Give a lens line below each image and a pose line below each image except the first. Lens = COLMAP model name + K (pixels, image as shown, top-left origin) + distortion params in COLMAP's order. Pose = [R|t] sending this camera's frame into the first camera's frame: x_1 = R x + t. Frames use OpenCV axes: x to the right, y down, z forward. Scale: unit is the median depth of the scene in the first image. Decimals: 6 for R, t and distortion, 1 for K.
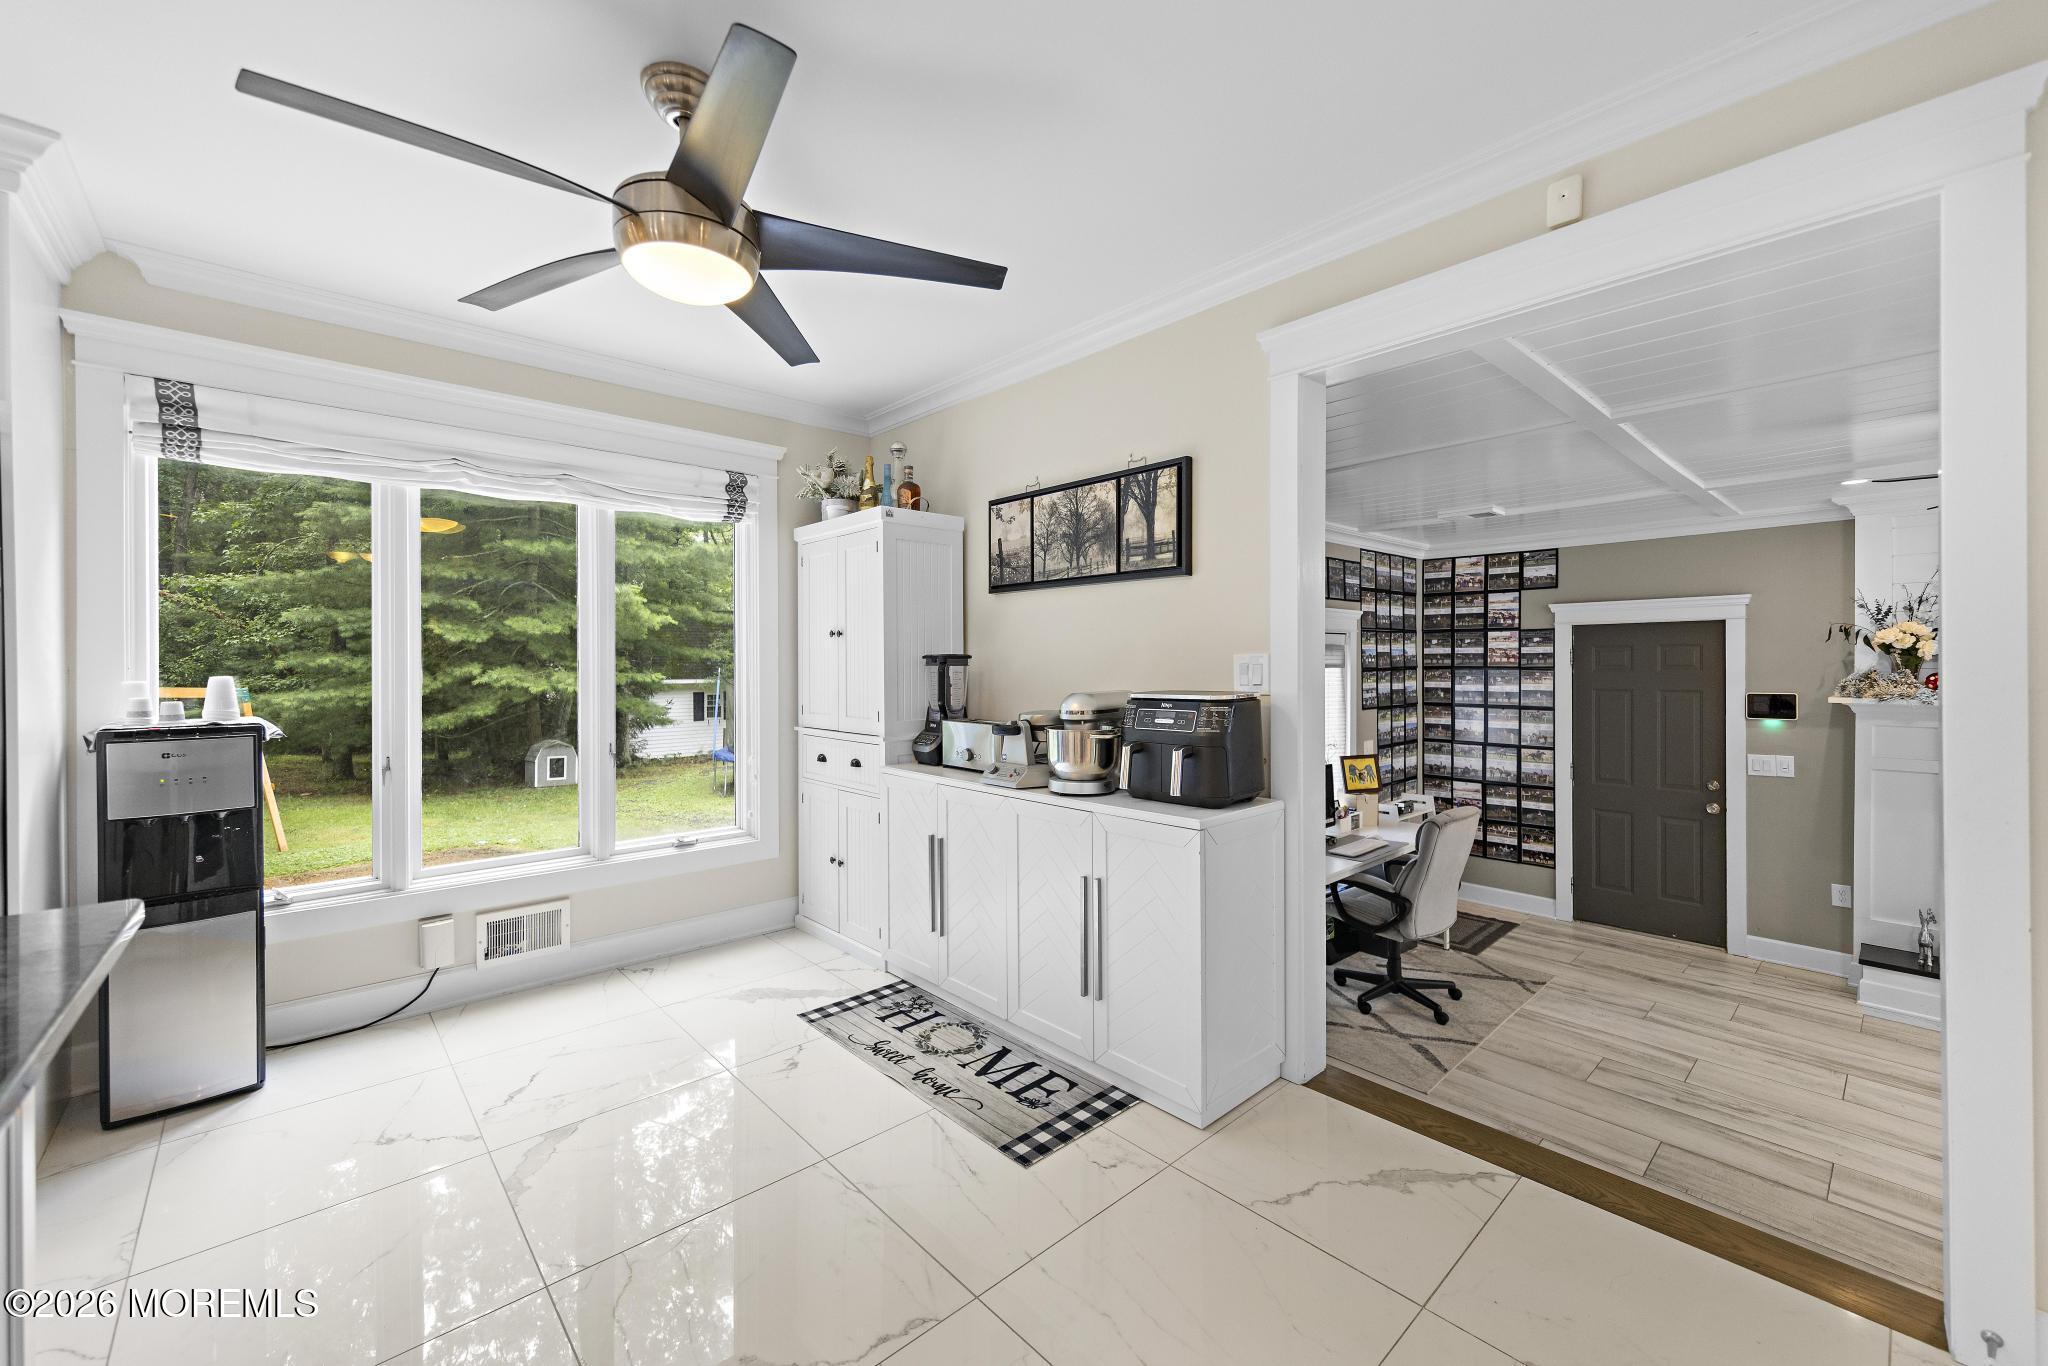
lens RADIAL K [[820.2, 0, 1052.1], [0, 820.2, 667.6], [0, 0, 1]] dist [0.006985, -0.000783]
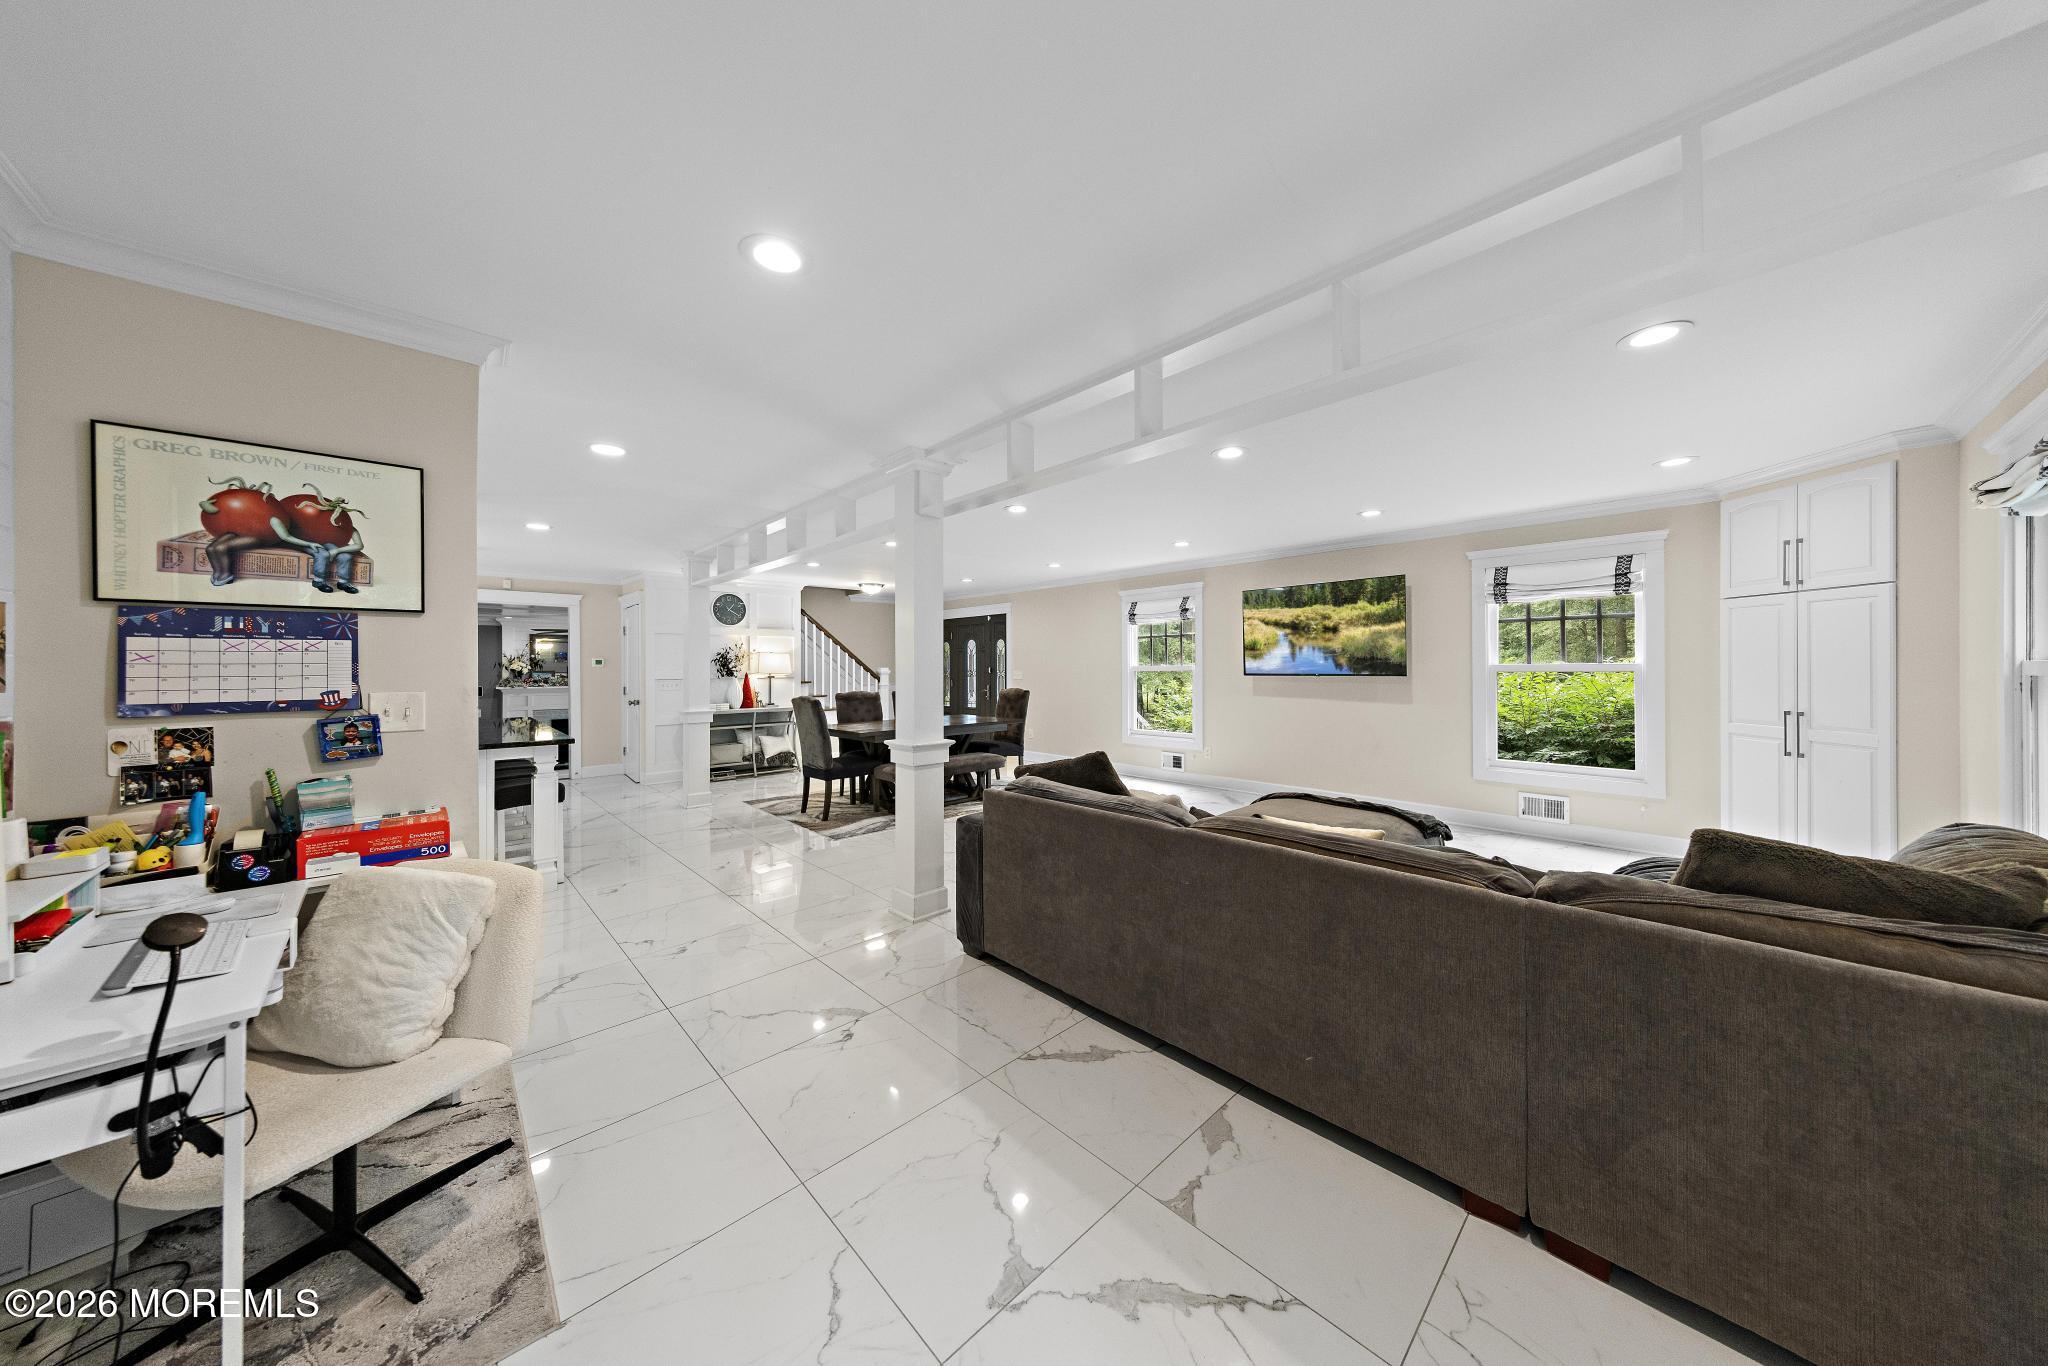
lens RADIAL K [[641.3, 0, 1025.0], [0, 641.3, 668.8], [0, 0, 1]] dist [0.000794, 0.000011]
pose [[-0.011488, 0.000140, 0.999934, -2.085075], [0.009559, 0.999954, -0.000030, -0.019899], [-0.999888, 0.009558, -0.011489, -1.303897]]
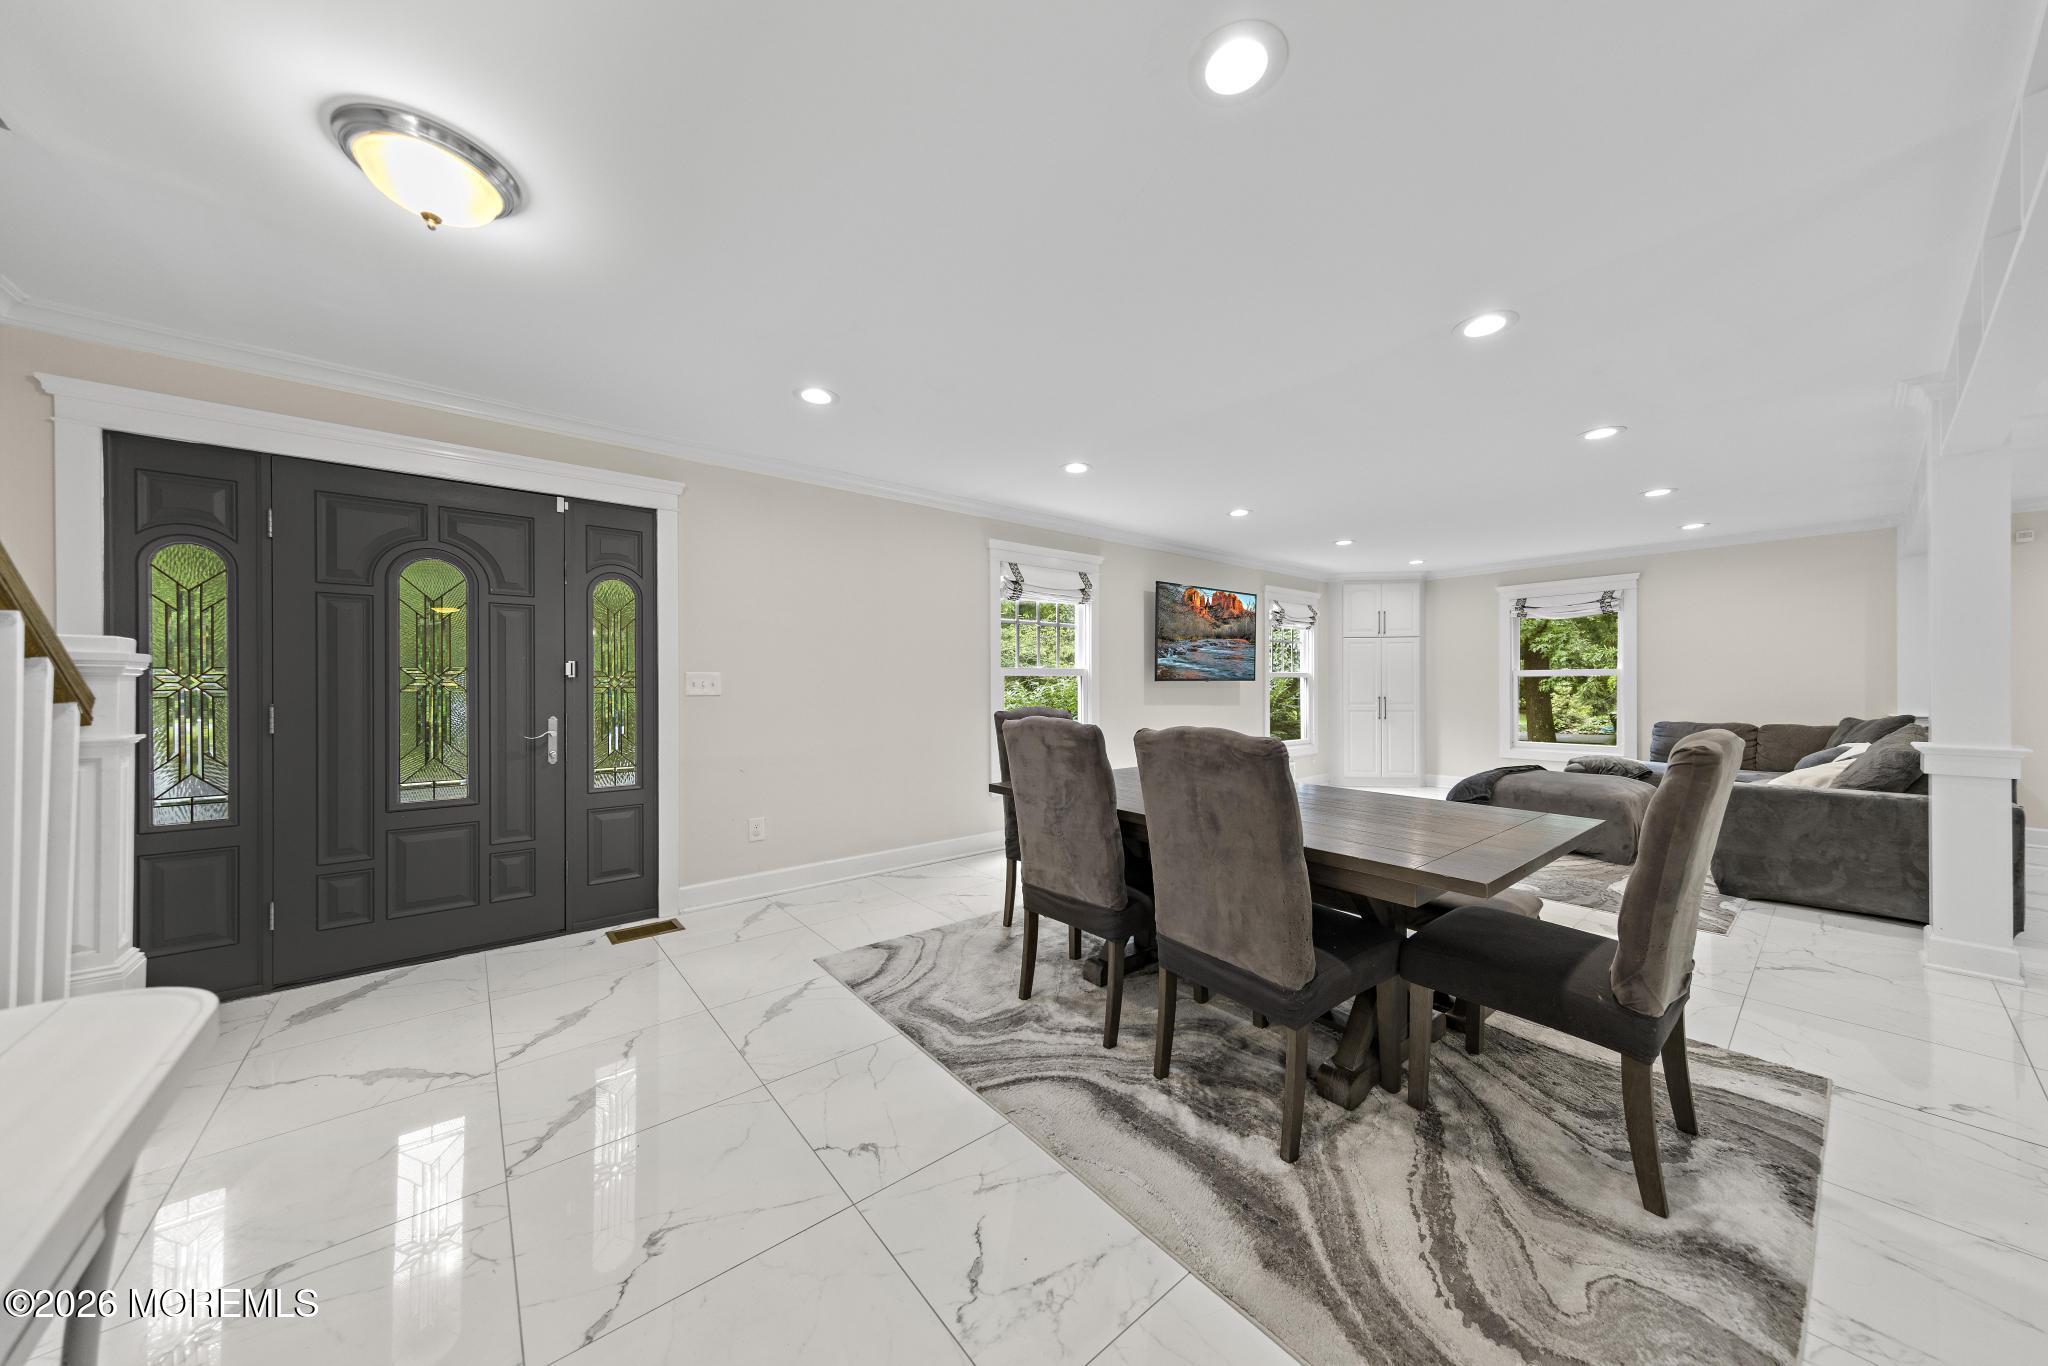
lens RADIAL K [[677.7, 0, 1032.9], [0, 677.7, 687.6], [0, 0, 1]] dist [0.006229, -0.000057]
pose [[-0.998433, 0.006622, 0.055566, 0.328170], [0.007019, 0.999951, 0.006943, 0.013242], [-0.055517, 0.007322, -0.998431, -0.121530]]
